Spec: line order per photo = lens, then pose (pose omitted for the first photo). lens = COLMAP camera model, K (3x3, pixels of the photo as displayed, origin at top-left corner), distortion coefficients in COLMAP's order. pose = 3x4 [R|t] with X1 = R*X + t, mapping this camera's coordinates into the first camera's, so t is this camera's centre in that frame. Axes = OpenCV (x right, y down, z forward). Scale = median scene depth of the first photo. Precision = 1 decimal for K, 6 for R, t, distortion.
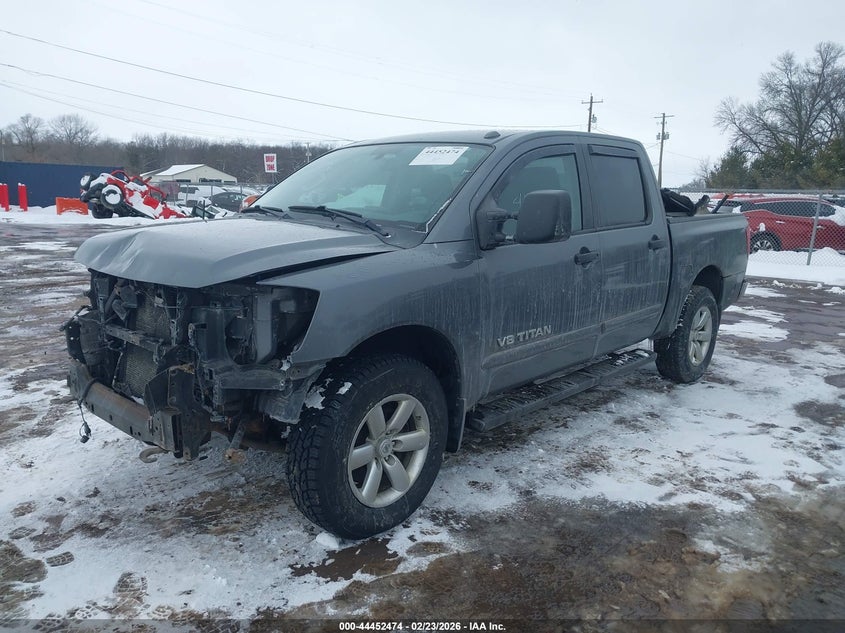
lens RADIAL K [[669.6, 0, 426.1], [0, 669.6, 318.7], [0, 0, 1]] dist [-0.004233, -0.000690]
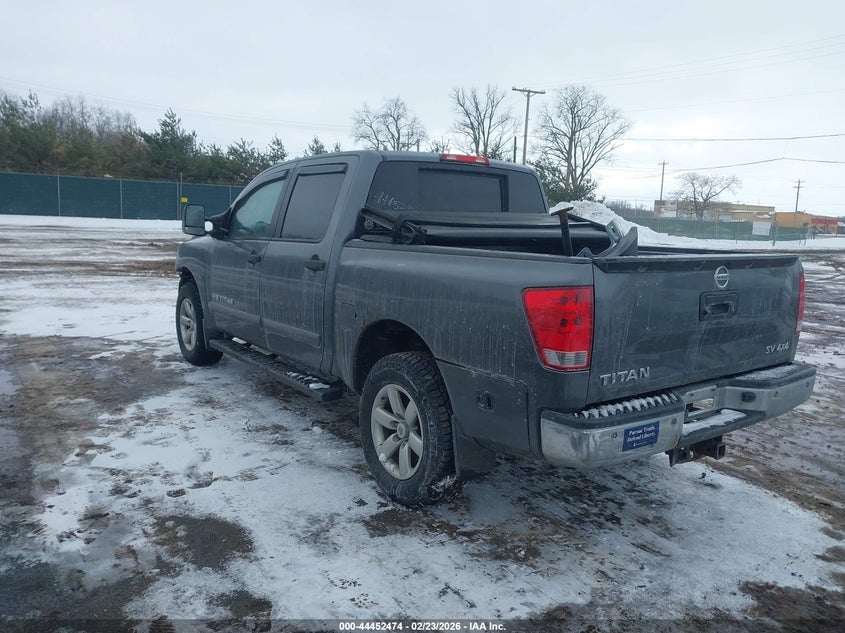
lens RADIAL K [[669.6, 0, 425.8], [0, 669.6, 315.4], [0, 0, 1]] dist [-0.004233, -0.000690]
pose [[-0.202644, 0.118318, -0.972078, 1.429631], [-0.221356, 0.961446, 0.163169, -0.271861], [0.953906, 0.248240, -0.168641, 1.562409]]
